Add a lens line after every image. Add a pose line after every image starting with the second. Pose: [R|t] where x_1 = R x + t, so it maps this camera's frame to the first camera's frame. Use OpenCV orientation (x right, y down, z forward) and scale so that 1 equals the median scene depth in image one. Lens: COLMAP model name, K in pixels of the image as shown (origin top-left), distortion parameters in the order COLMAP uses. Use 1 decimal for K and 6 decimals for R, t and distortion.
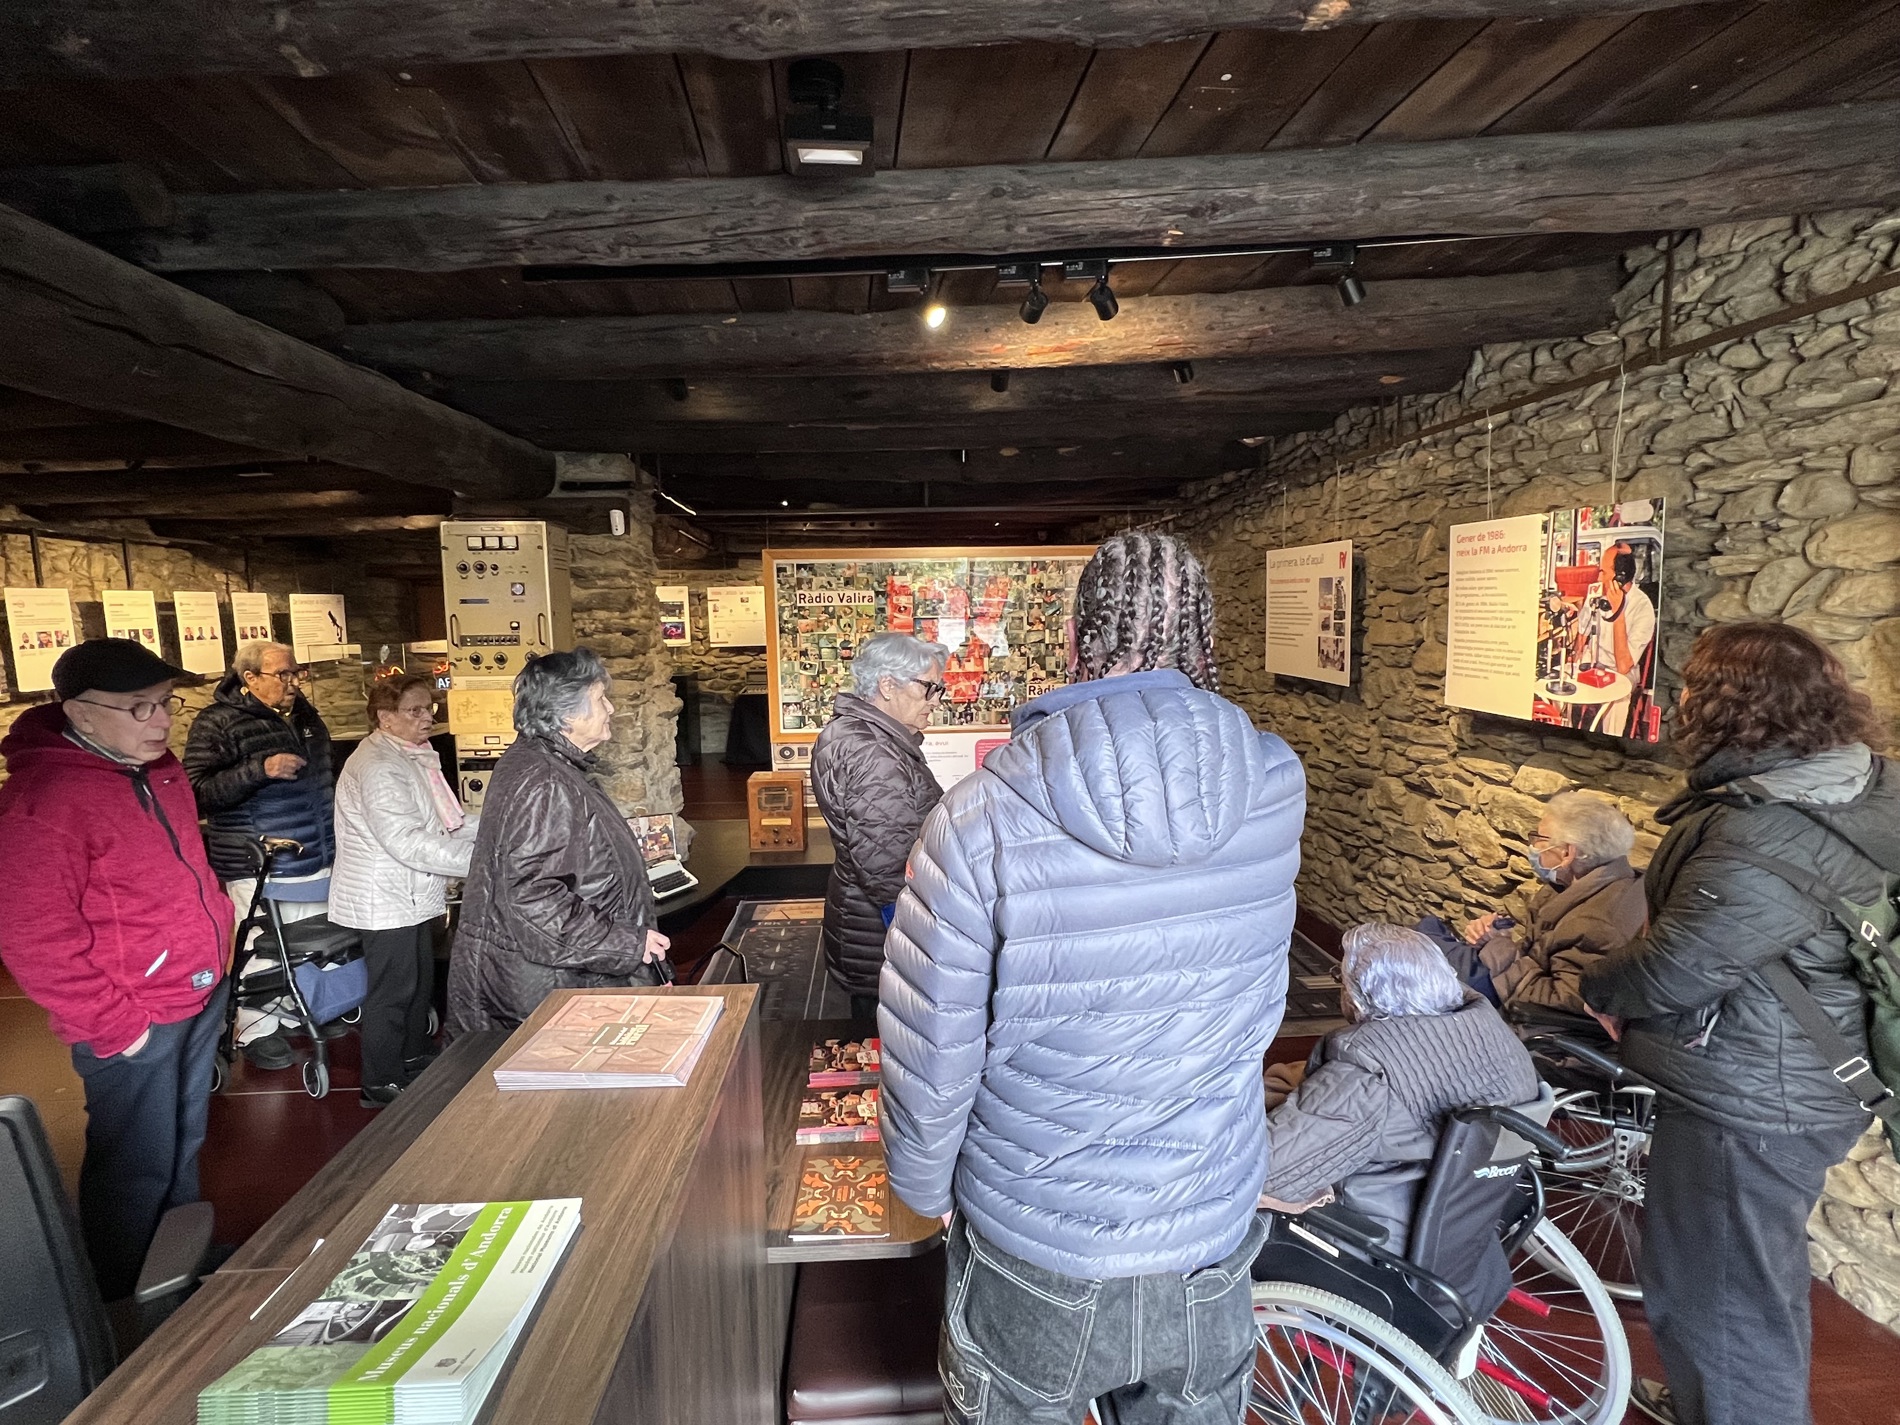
lens RADIAL K [[922.2, 0, 950.5], [0, 922.2, 714.3], [0, 0, 1]] dist [-0.004710, -0.001151]
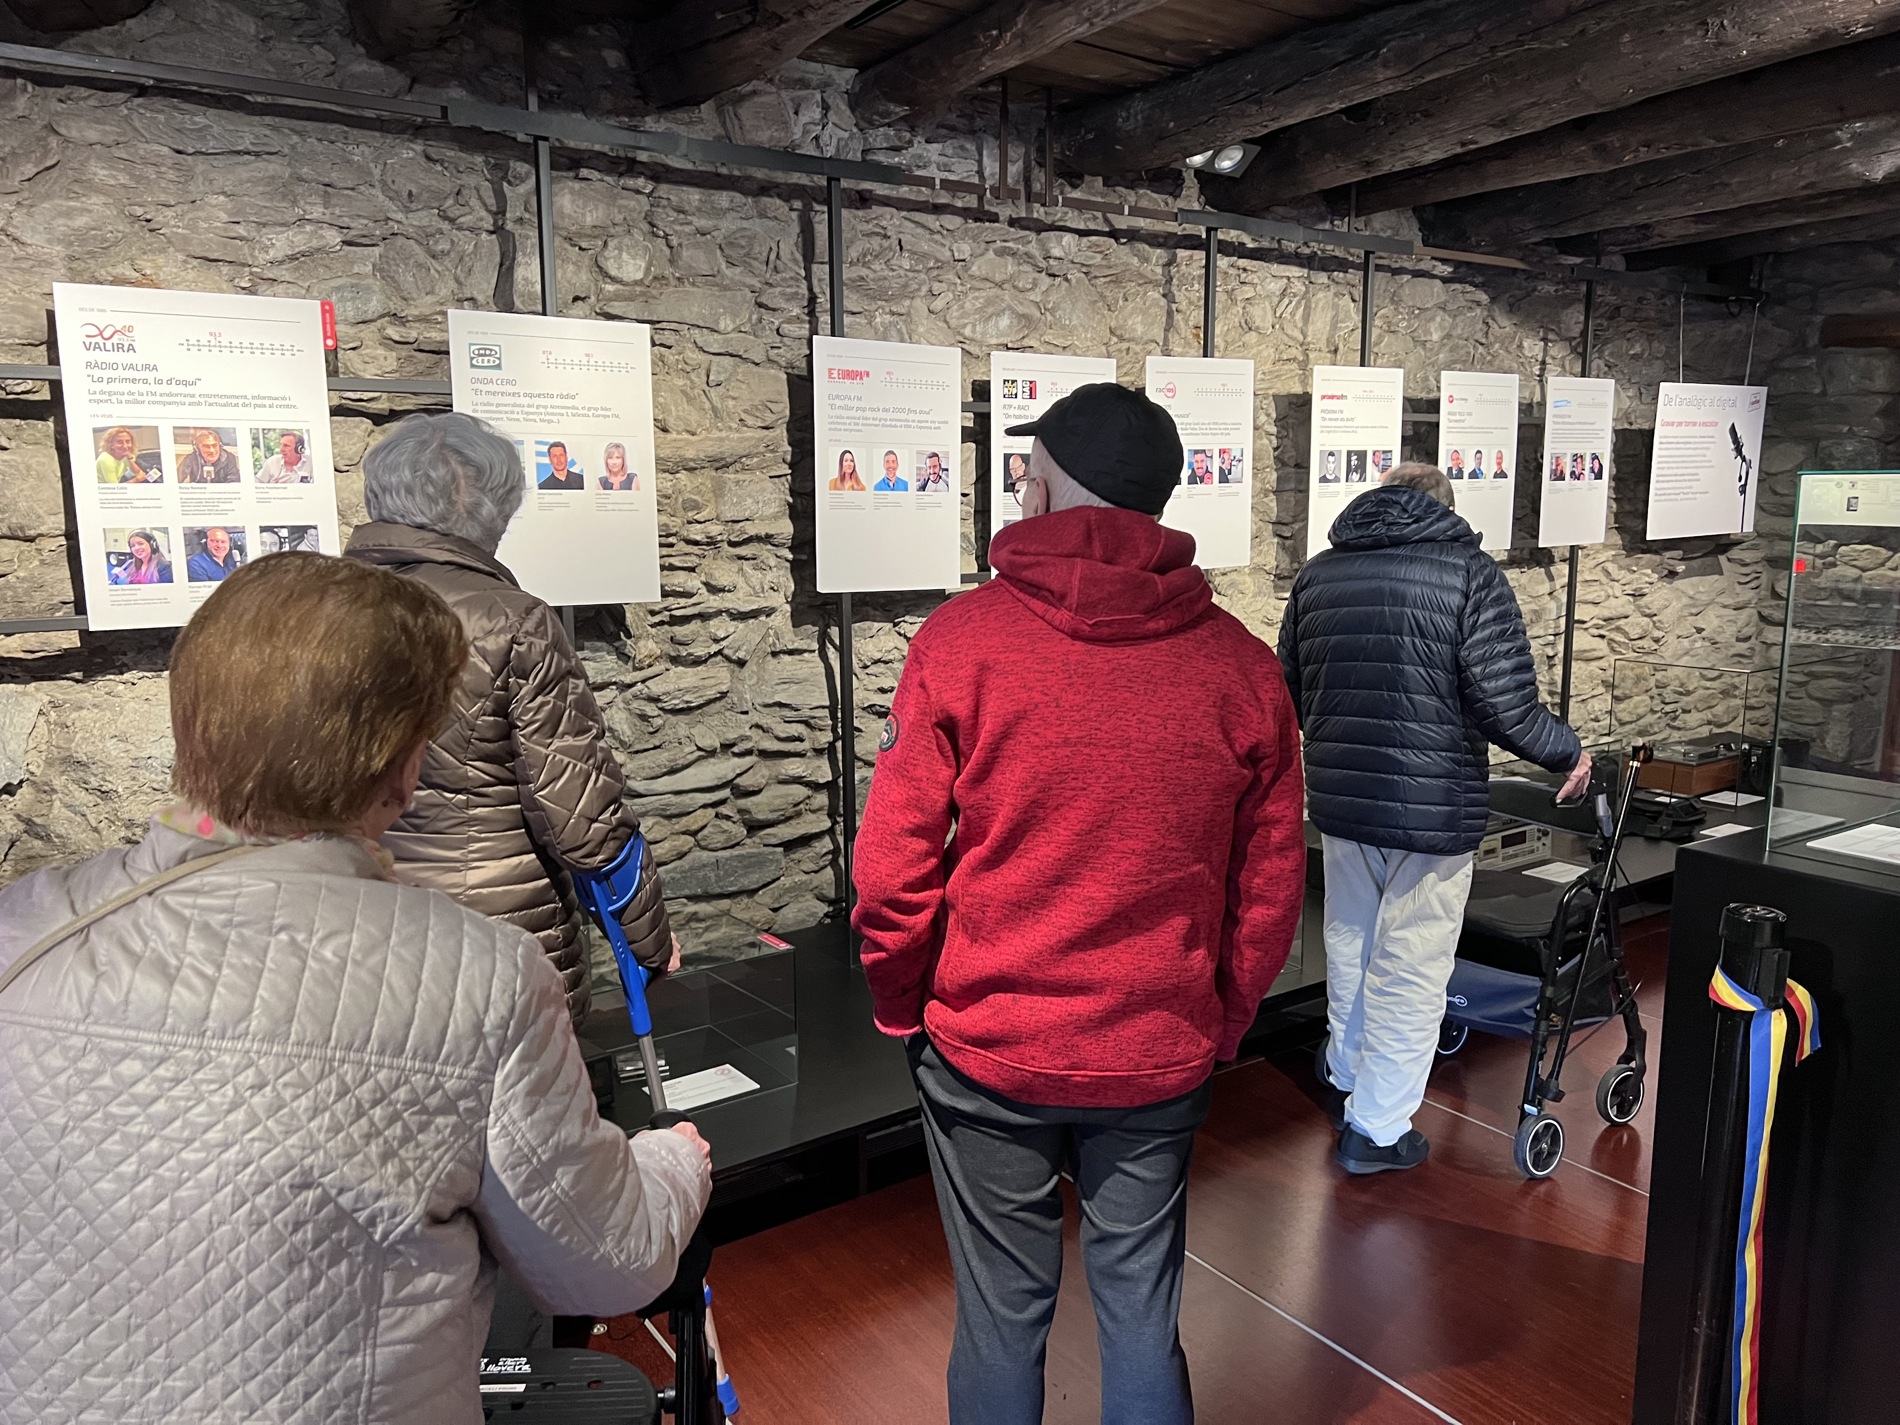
lens RADIAL K [[1428.5, 0, 960.3], [0, 1428.5, 727.3], [0, 0, 1]] dist [0.049313, -0.056201]
pose [[0.506927, 0.160220, -0.846968, -0.540861], [-0.101338, 0.986837, 0.126027, -0.038736], [0.856011, 0.021943, 0.516491, 0.700361]]
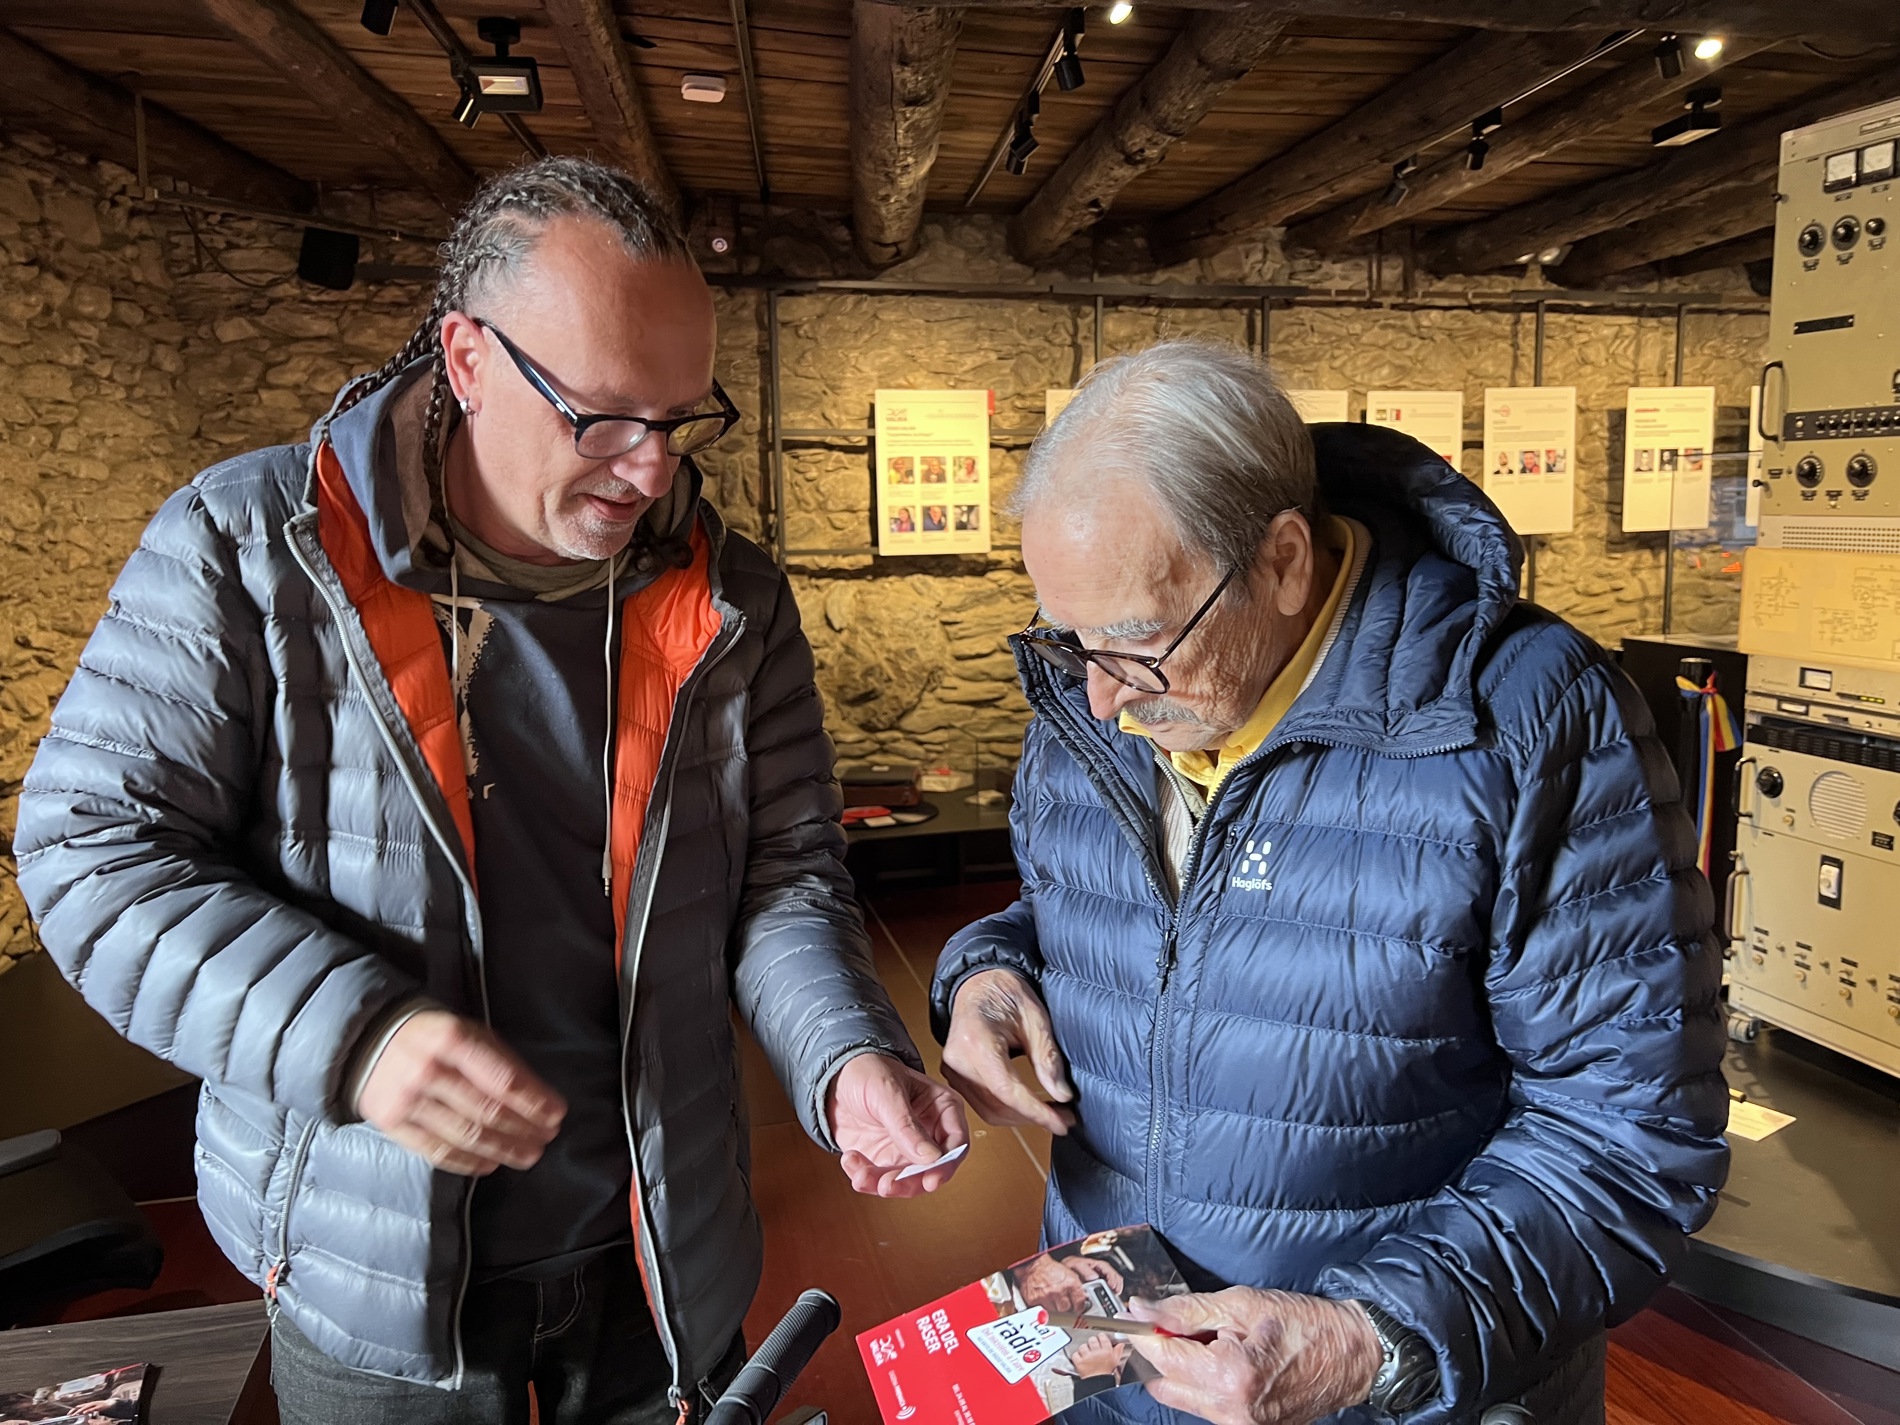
lens RADIAL K [[1428.5, 0, 932.0], [0, 1428.5, 702.8], [0, 0, 1]] dist [0.049313, -0.056201]
pose [[0.164637, 0.150951, -0.974735, 0.046999], [-0.094736, 0.986071, 0.136705, -0.010844], [0.981794, 0.069835, 0.176644, 0.518353]]
